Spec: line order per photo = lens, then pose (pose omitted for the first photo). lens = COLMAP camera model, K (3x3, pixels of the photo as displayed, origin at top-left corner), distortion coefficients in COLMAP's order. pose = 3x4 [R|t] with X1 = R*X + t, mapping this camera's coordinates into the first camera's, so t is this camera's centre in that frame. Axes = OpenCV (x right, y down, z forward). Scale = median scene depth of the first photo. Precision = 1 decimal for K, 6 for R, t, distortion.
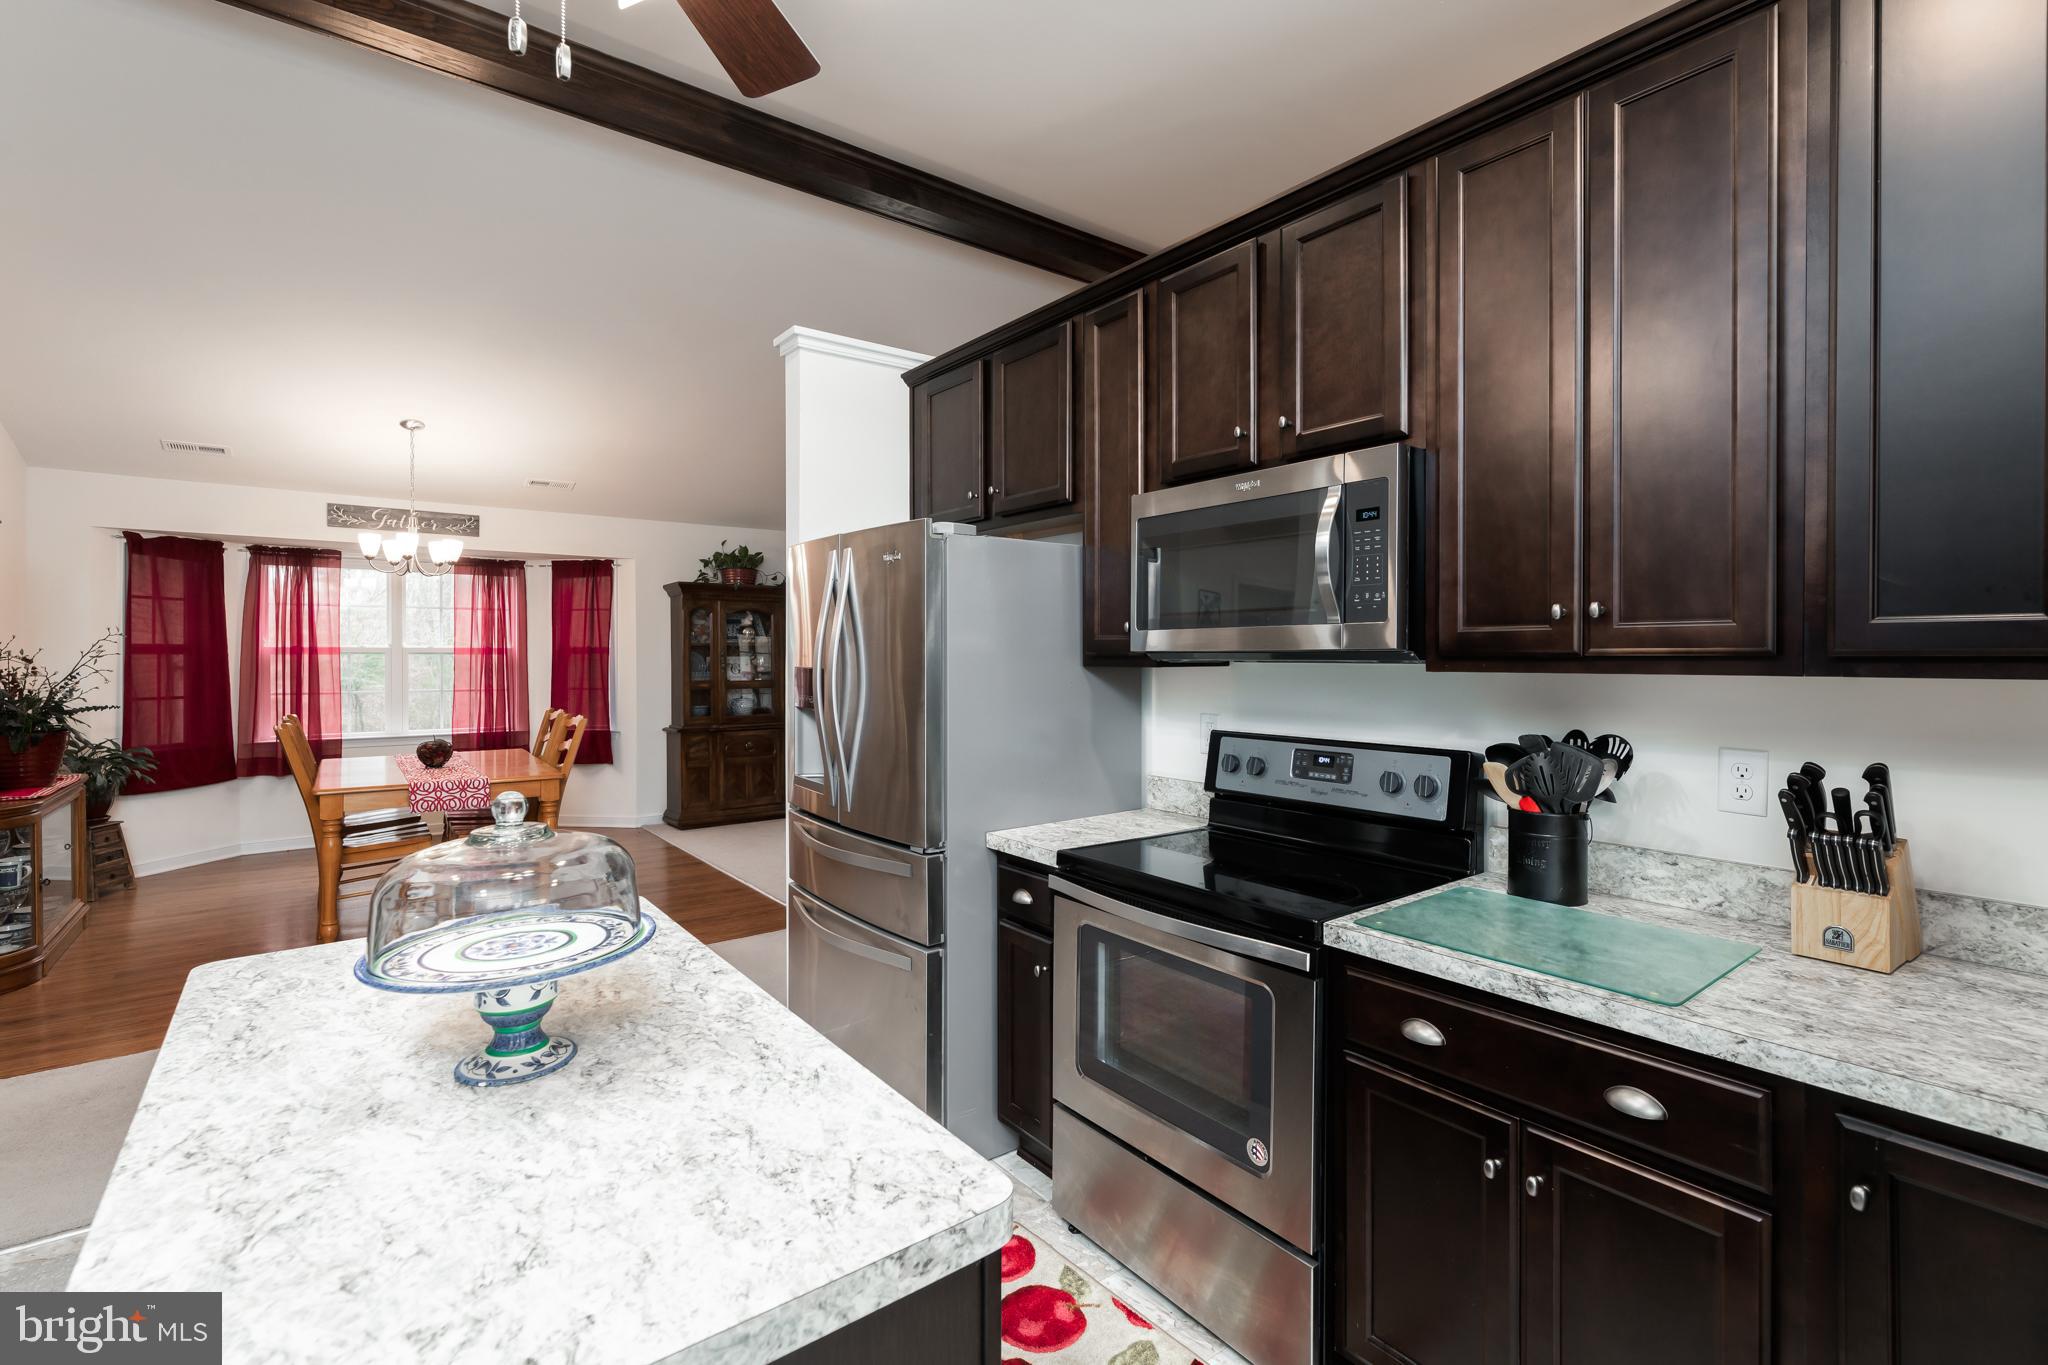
lens RADIAL K [[925.8, 0, 1033.8], [0, 925.8, 657.9], [0, 0, 1]] dist [0.002233, 0.000067]
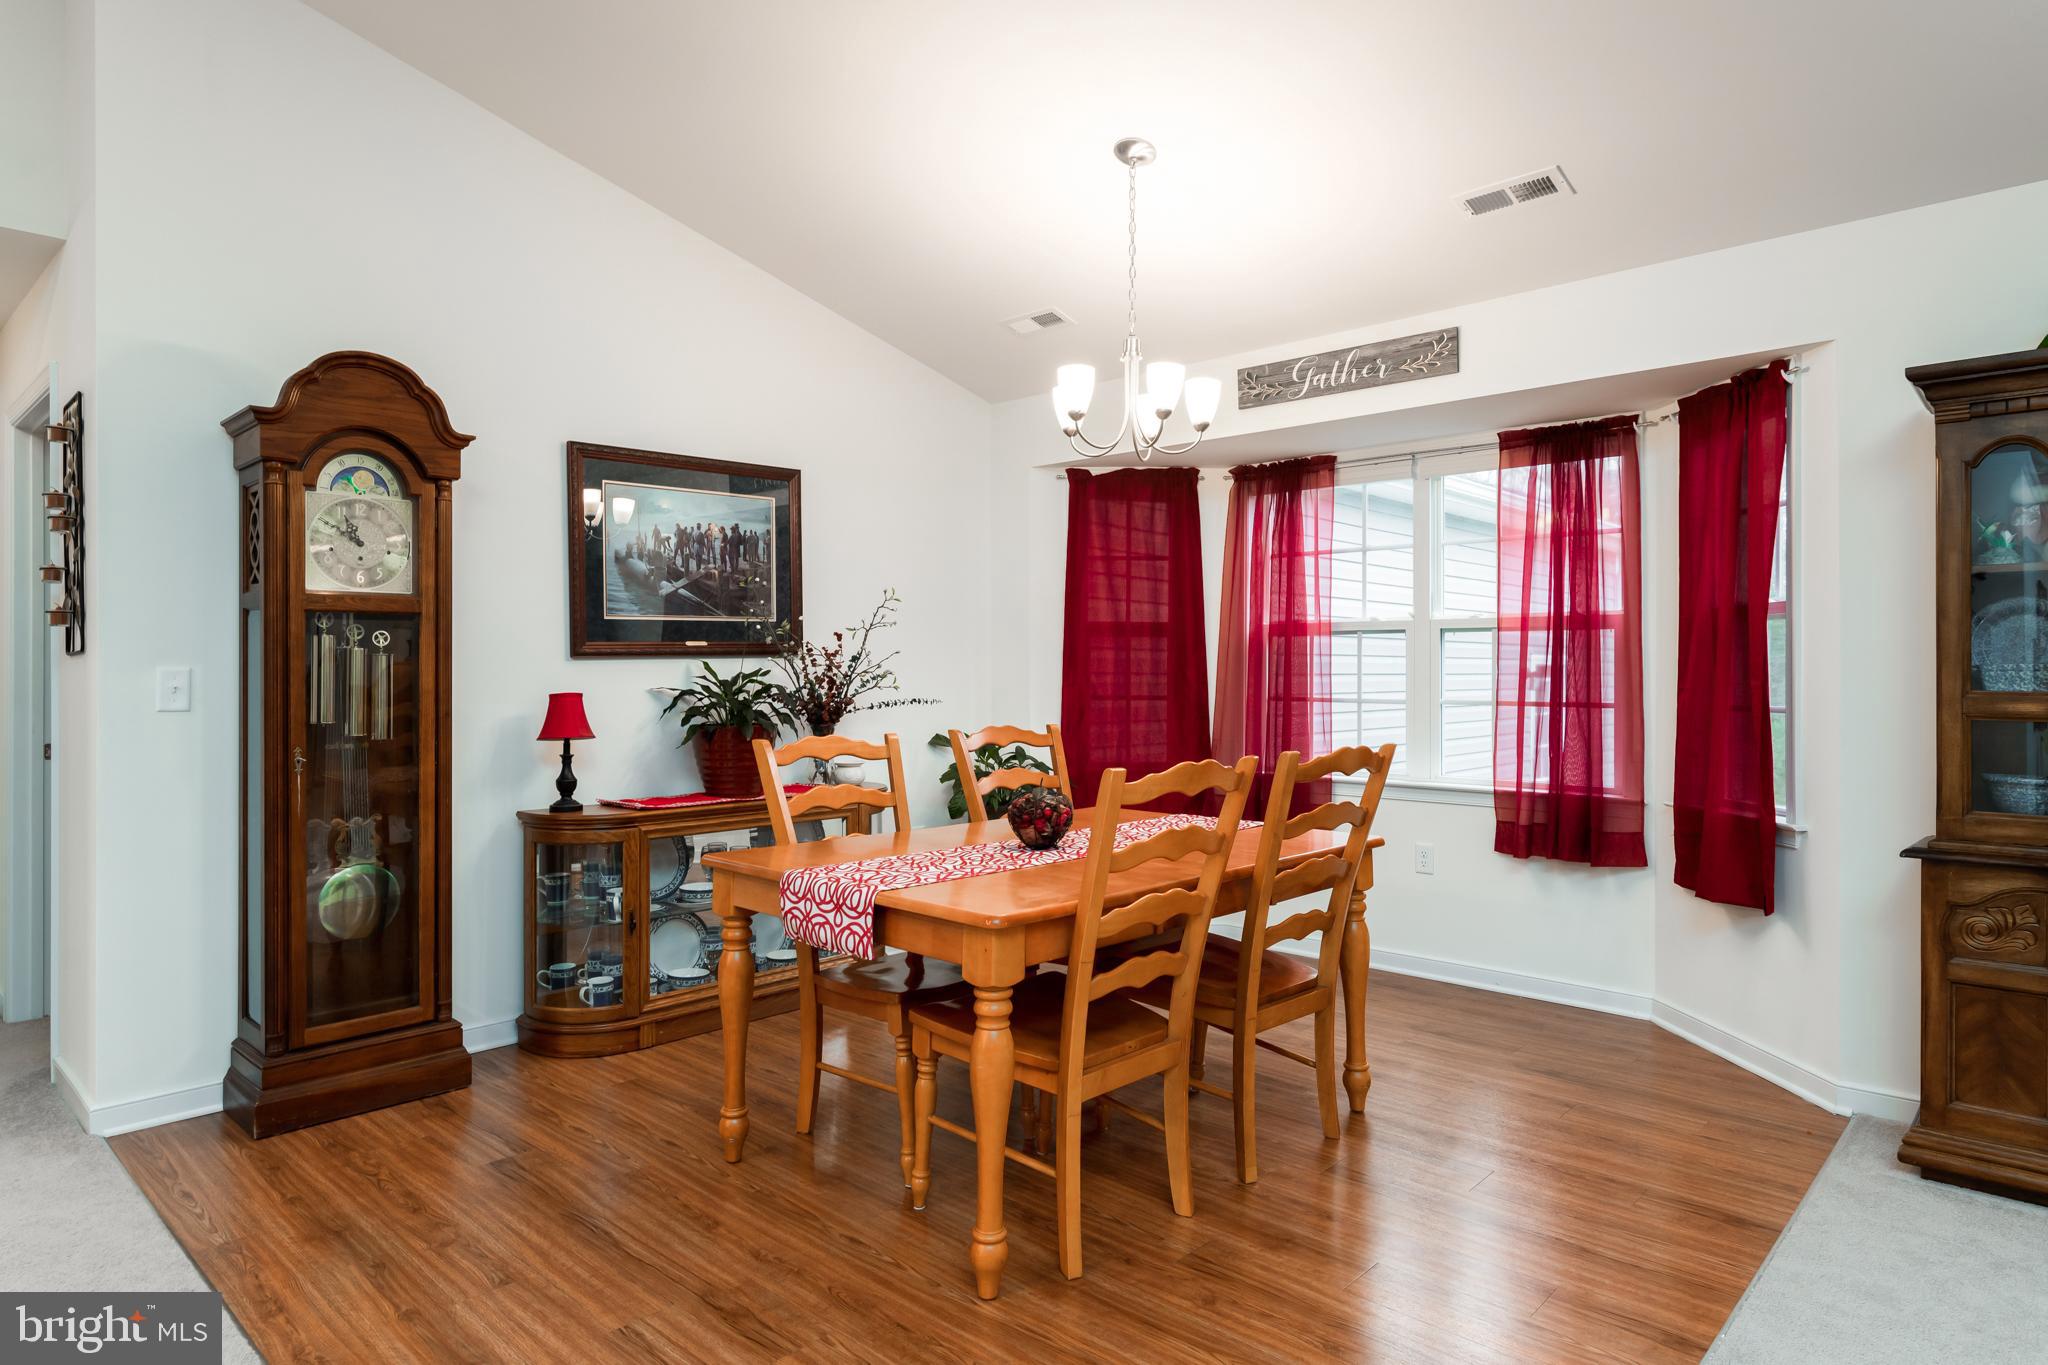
lens RADIAL K [[1186.9, 0, 1033.9], [0, 1186.9, 676.5], [0, 0, 1]] dist [0.002564, 0.000832]
pose [[0.163732, 0.001246, -0.986504, -0.049744], [-0.007529, 0.999972, 0.000014, 0.028397], [0.986476, 0.007425, 0.163736, 0.813658]]
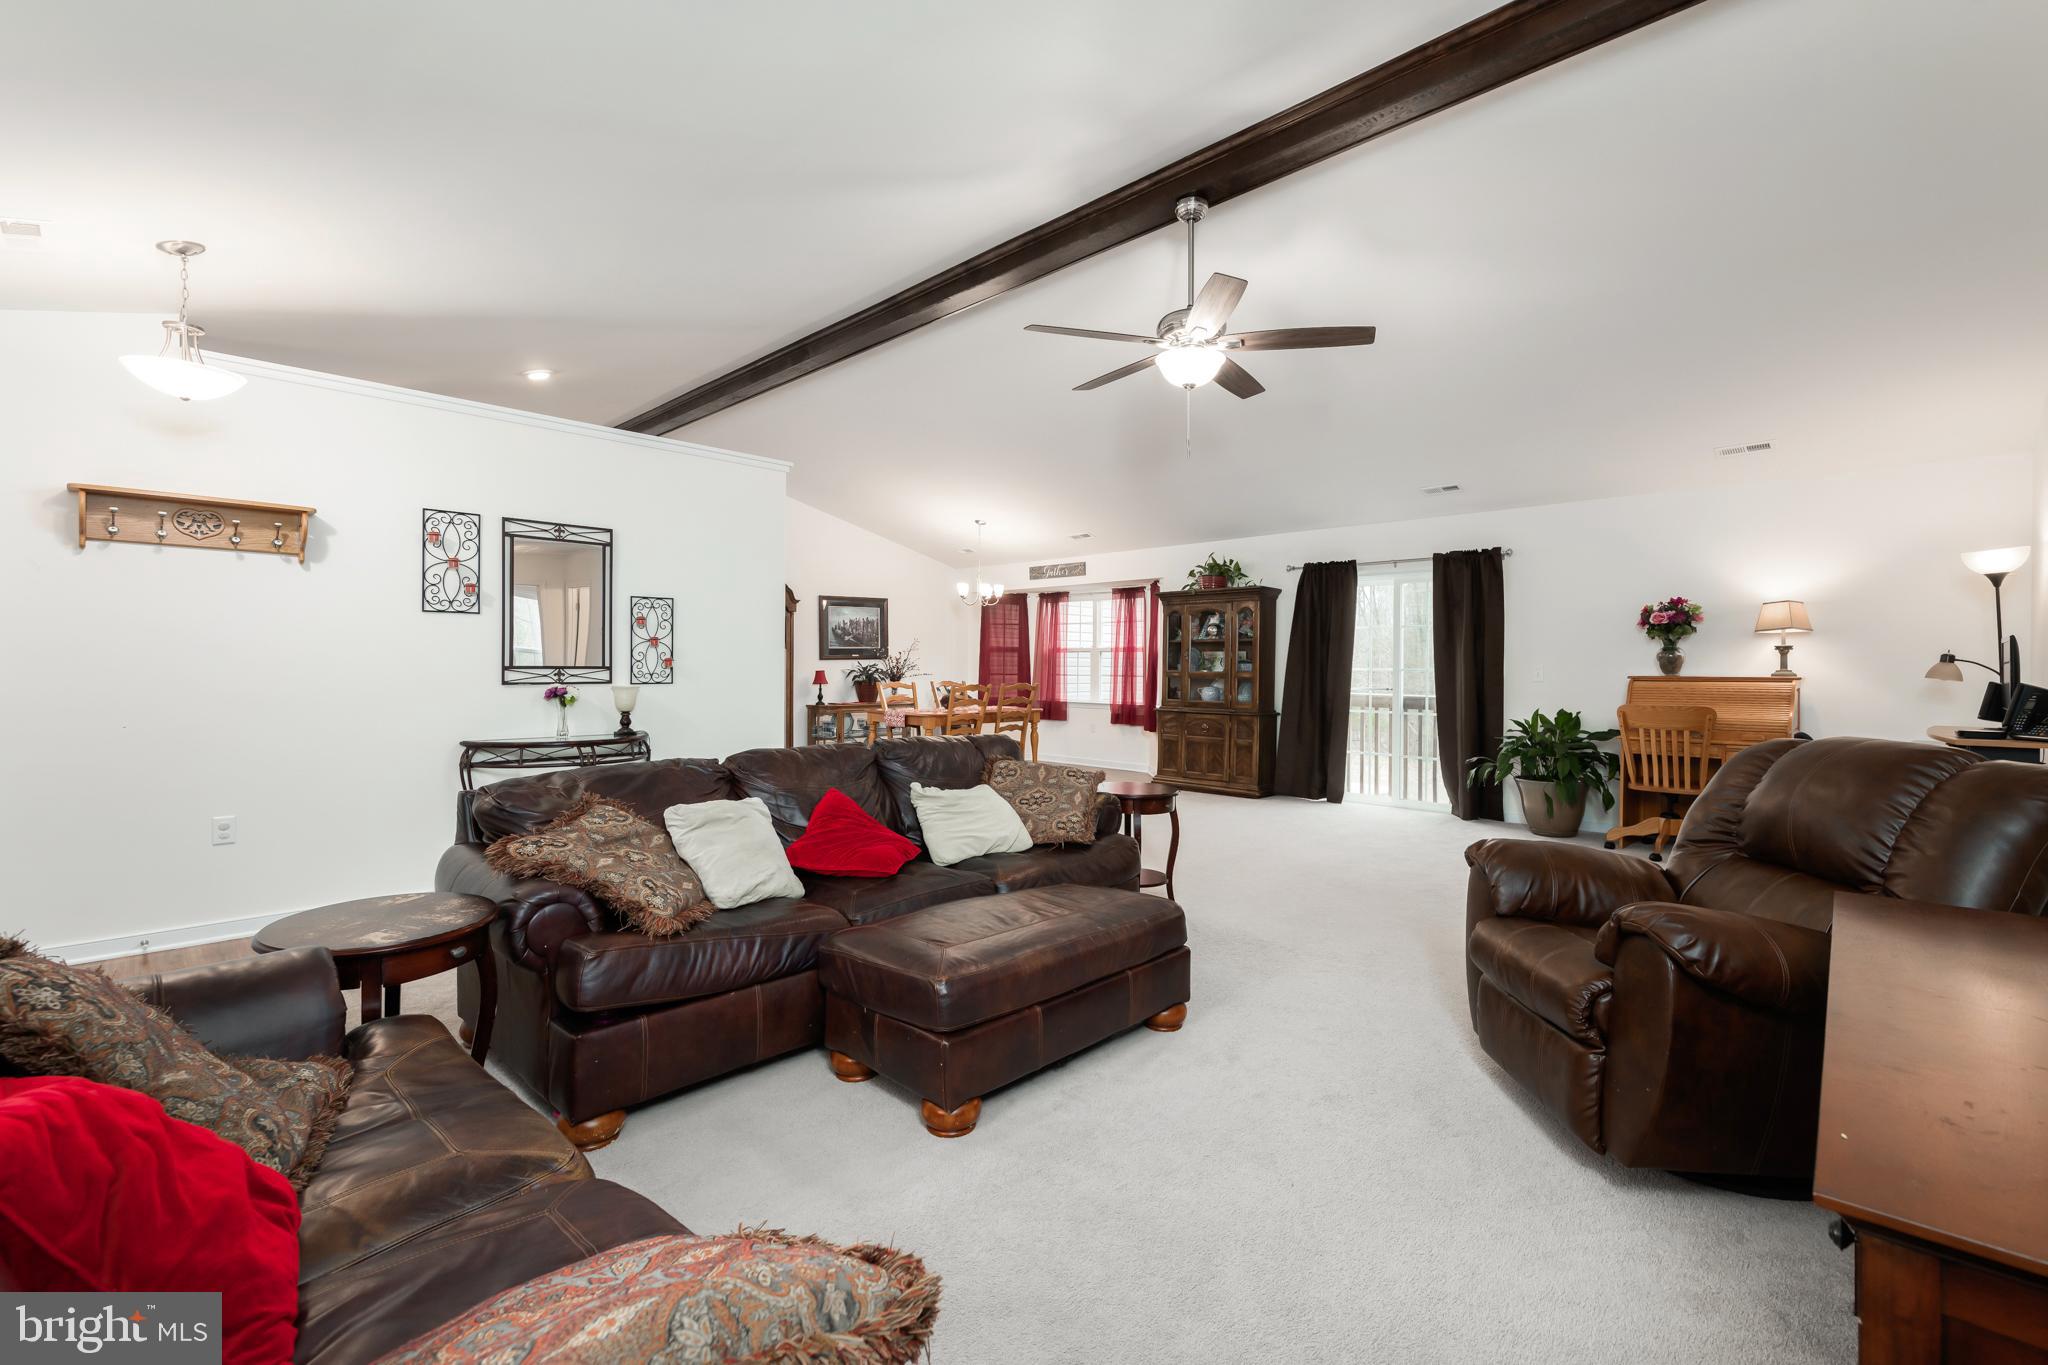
lens RADIAL K [[881.3, 0, 1031.3], [0, 881.3, 670.2], [0, 0, 1]] dist [0.000691, -0.000680]
pose [[0.140396, 0.004852, -0.990084, 1.004506], [-0.011714, 0.999926, 0.003240, 0.028895], [0.990026, 0.011143, 0.140442, 0.827826]]
